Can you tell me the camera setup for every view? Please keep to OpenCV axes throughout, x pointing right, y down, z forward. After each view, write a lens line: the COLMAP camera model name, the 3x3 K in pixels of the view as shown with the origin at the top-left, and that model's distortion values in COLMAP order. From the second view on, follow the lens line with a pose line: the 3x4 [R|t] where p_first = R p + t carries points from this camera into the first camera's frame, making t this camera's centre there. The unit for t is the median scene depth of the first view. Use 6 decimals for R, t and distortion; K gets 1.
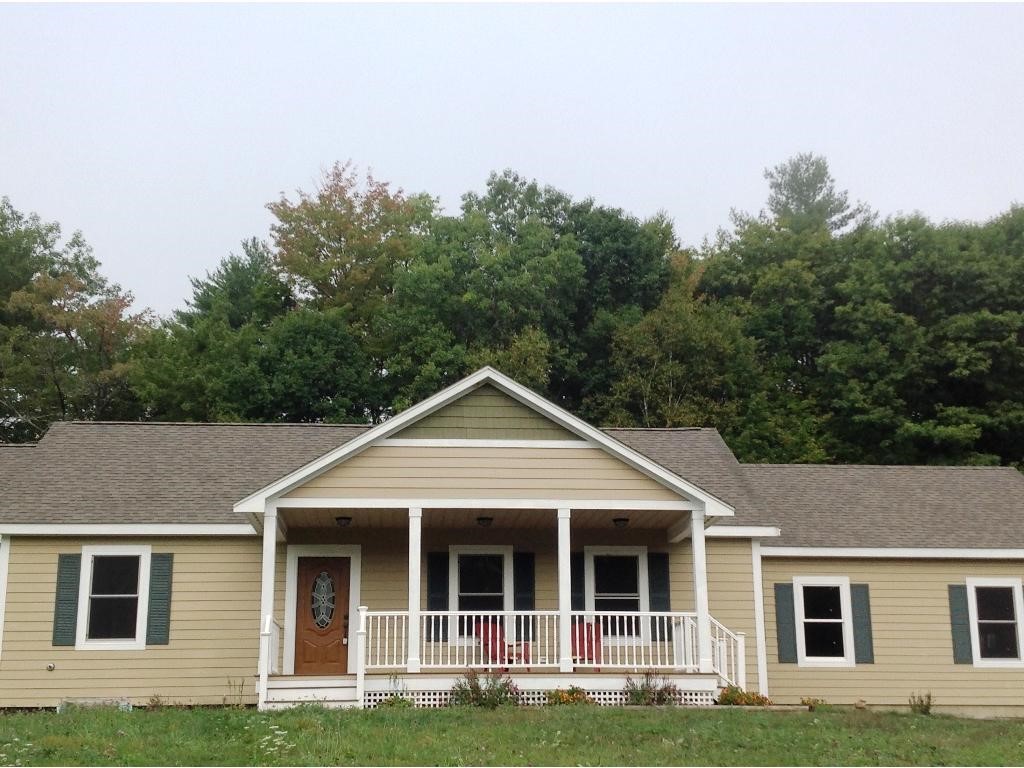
lens RADIAL K [[1408.0, 0, 512.0], [0, 1408.0, 384.0], [0, 0, 1]] dist [0.225111, -0.594589]
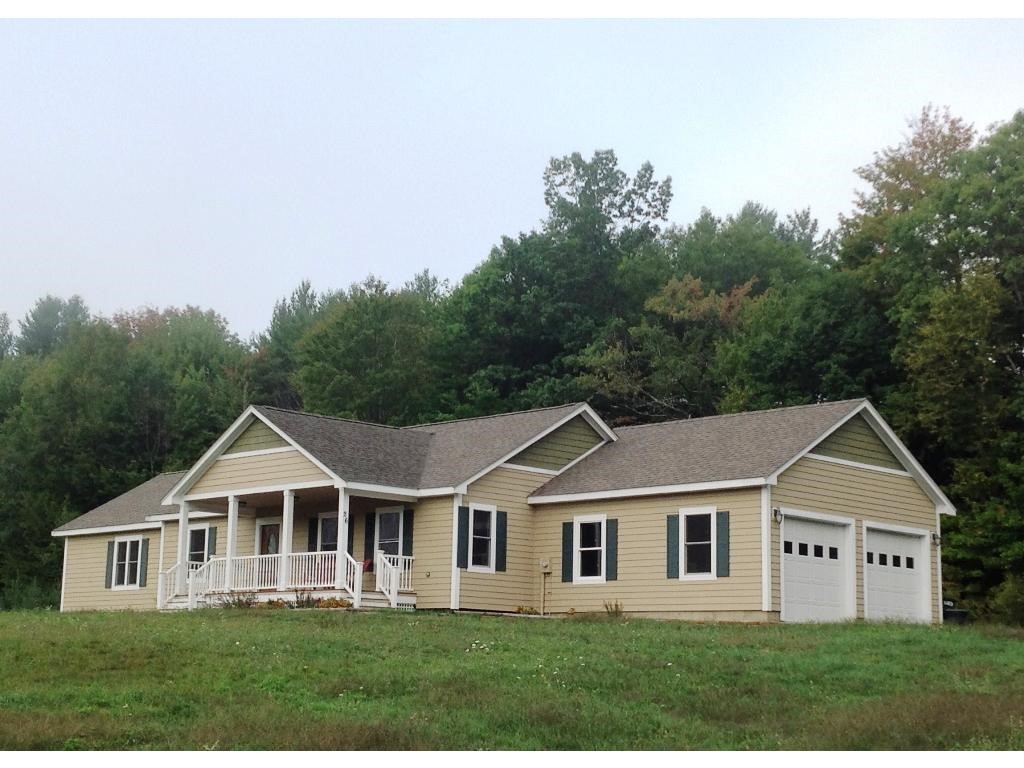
lens RADIAL K [[1572.7, 0, 550.0], [0, 1572.7, 404.6], [0, 0, 1]] dist [0.155768, -0.182962]
pose [[0.667019, -0.105339, -0.737556, 1.255620], [0.151818, 0.988401, -0.003865, 0.036879], [0.729408, -0.109396, 0.675275, 0.026468]]
